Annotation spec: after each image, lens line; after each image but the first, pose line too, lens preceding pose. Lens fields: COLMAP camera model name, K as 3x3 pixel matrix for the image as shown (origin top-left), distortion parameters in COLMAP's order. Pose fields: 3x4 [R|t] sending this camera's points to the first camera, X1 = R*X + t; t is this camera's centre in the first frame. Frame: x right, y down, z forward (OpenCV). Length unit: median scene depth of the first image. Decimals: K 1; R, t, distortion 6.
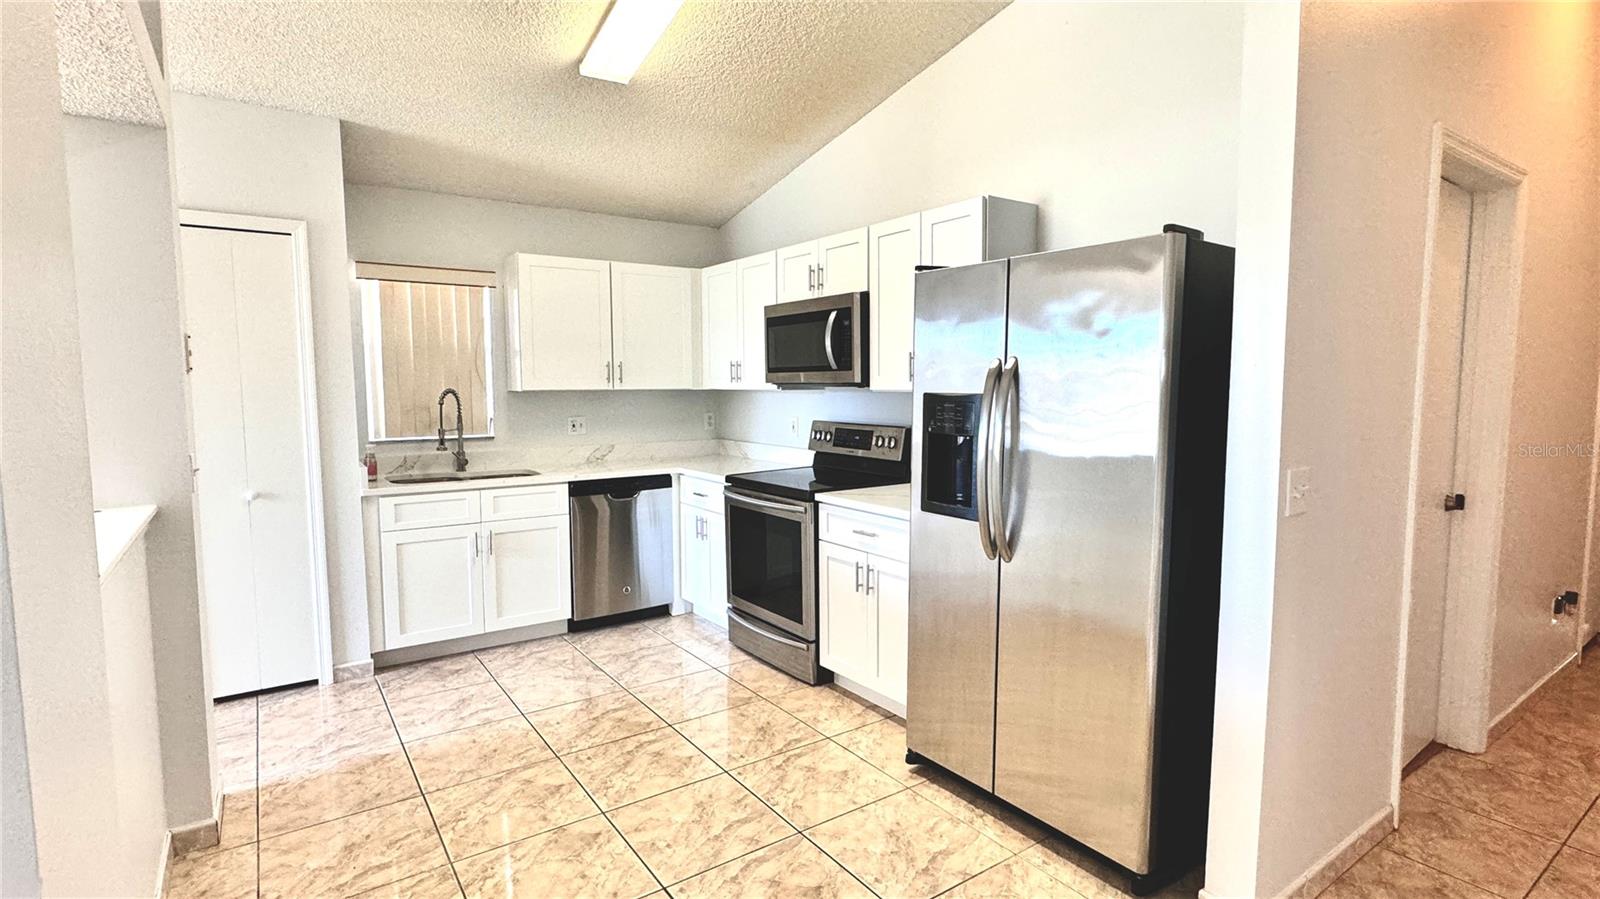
lens RADIAL K [[780.7, 0, 785.5], [0, 780.7, 454.2], [0, 0, 1]] dist [0.003311, 0.000065]
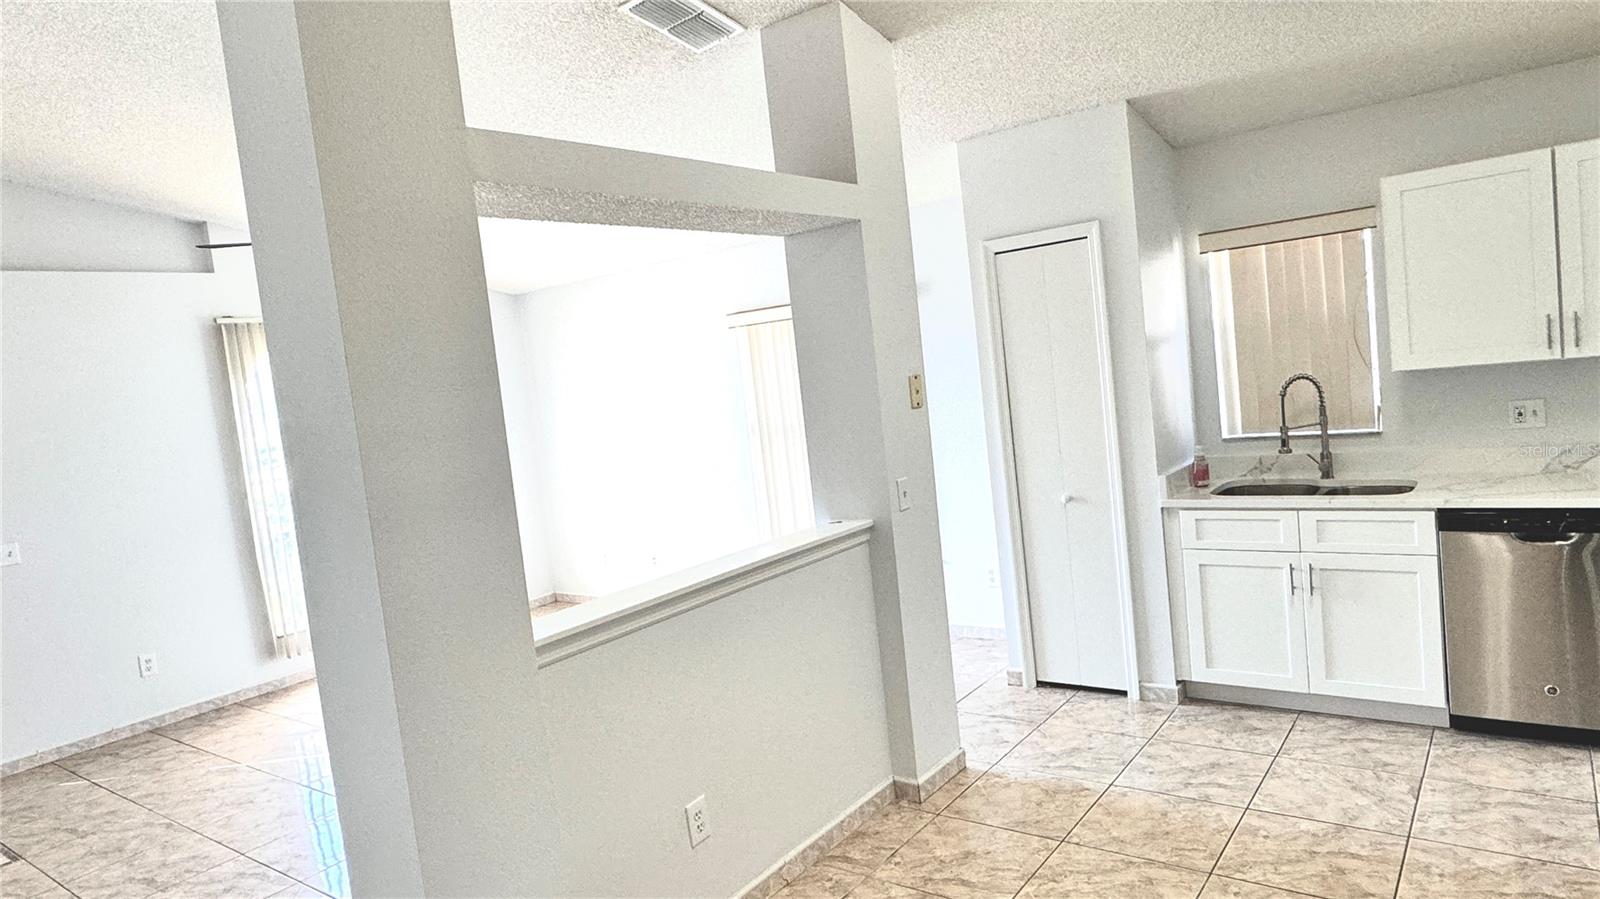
lens RADIAL K [[966.2, 0, 789.7], [0, 966.2, 455.2], [0, 0, 1]] dist [0.003317, 0.002583]
pose [[0.308582, 0.050410, -0.949861, 0.375610], [0.024153, 0.997857, 0.060804, -0.082113], [0.950891, -0.041705, 0.306703, 0.236305]]
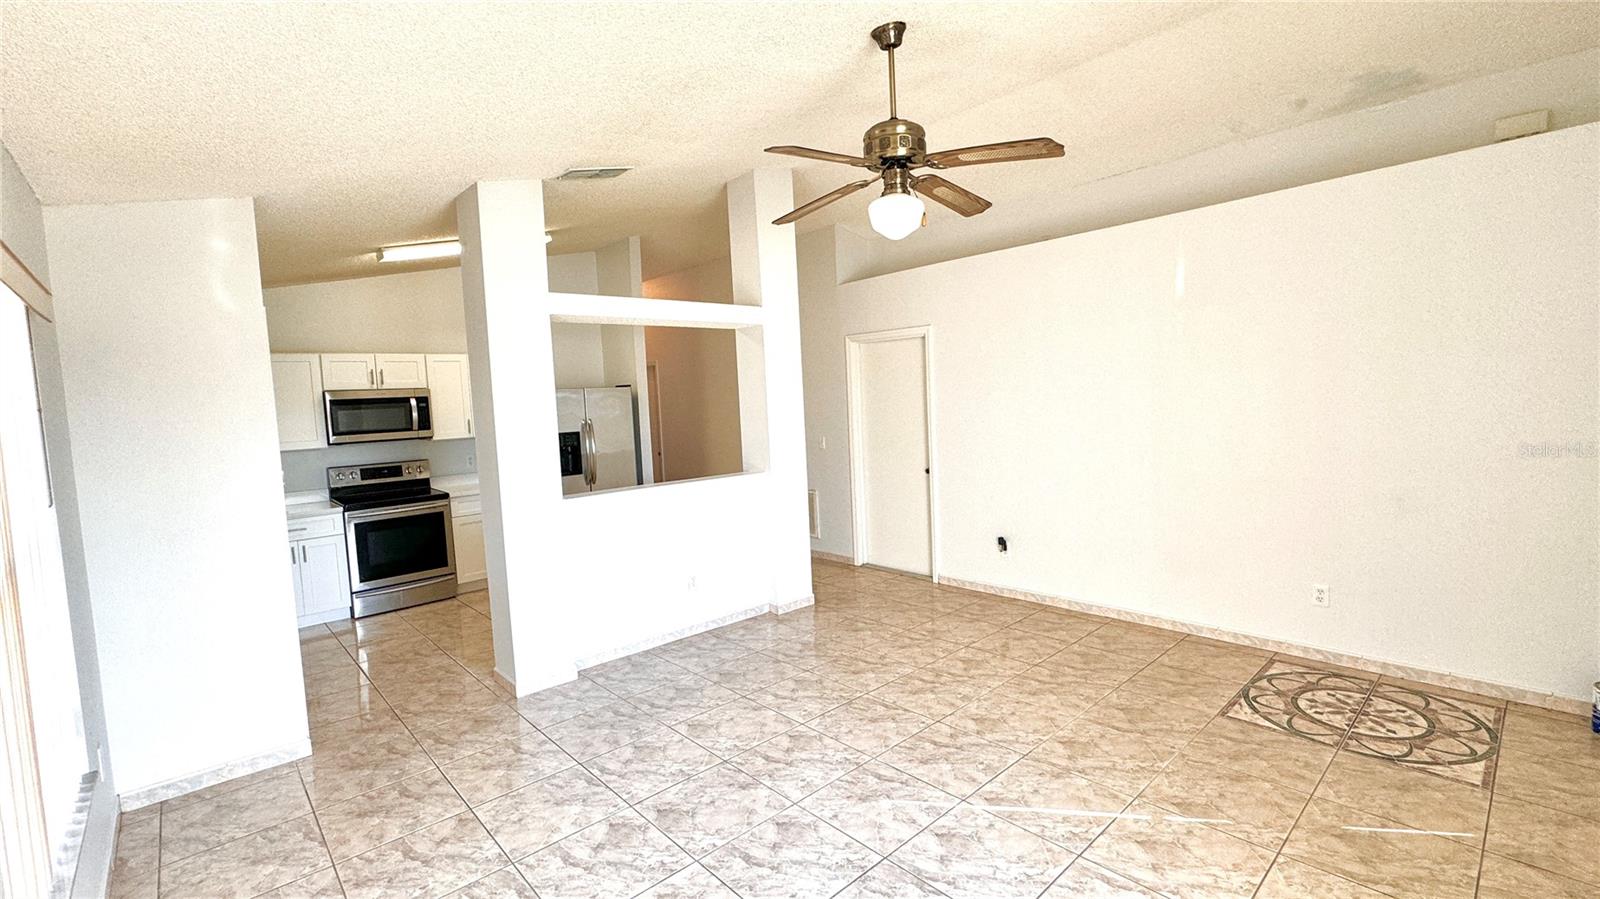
lens RADIAL K [[686.8, 0, 794.8], [0, 686.8, 456.6], [0, 0, 1]] dist [-0.002775, -0.000208]
pose [[-0.125842, -0.075275, 0.989190, -1.547658], [0.138167, 0.986069, 0.092615, -0.070842], [-0.982382, 0.148329, -0.113688, 0.313841]]
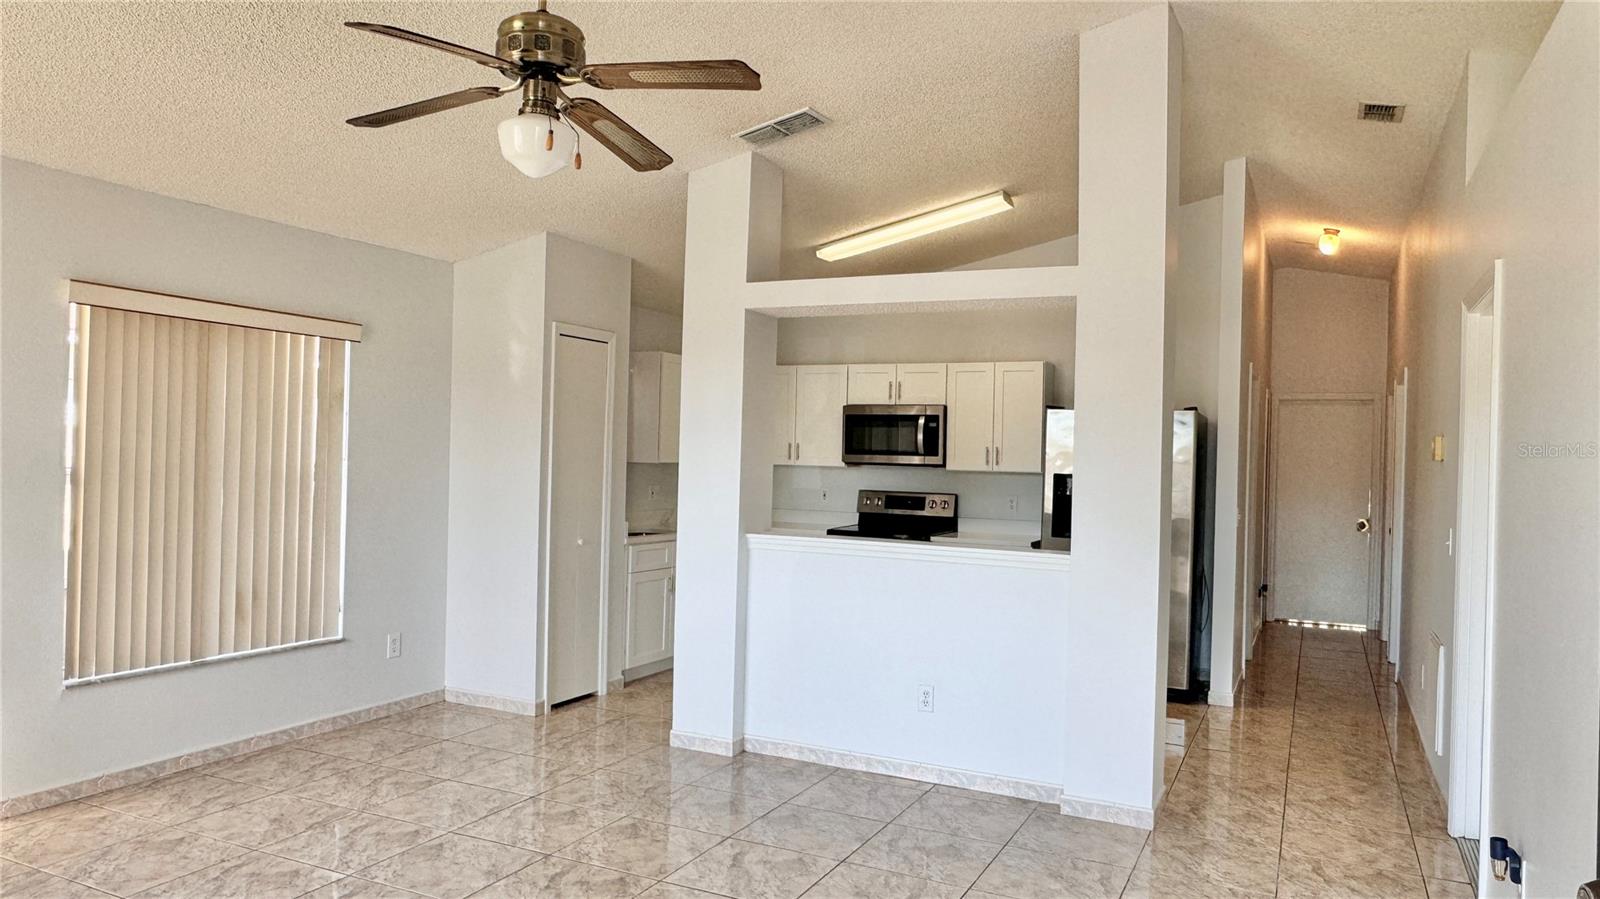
lens RADIAL K [[1059.1, 0, 798.3], [0, 1059.1, 452.1], [0, 0, 1]] dist [0.002344, 0.000458]
pose [[0.873068, 0.029083, 0.486731, -1.074551], [0.015189, 0.996113, -0.086764, 0.055151], [-0.487362, 0.083144, 0.869232, -0.611433]]
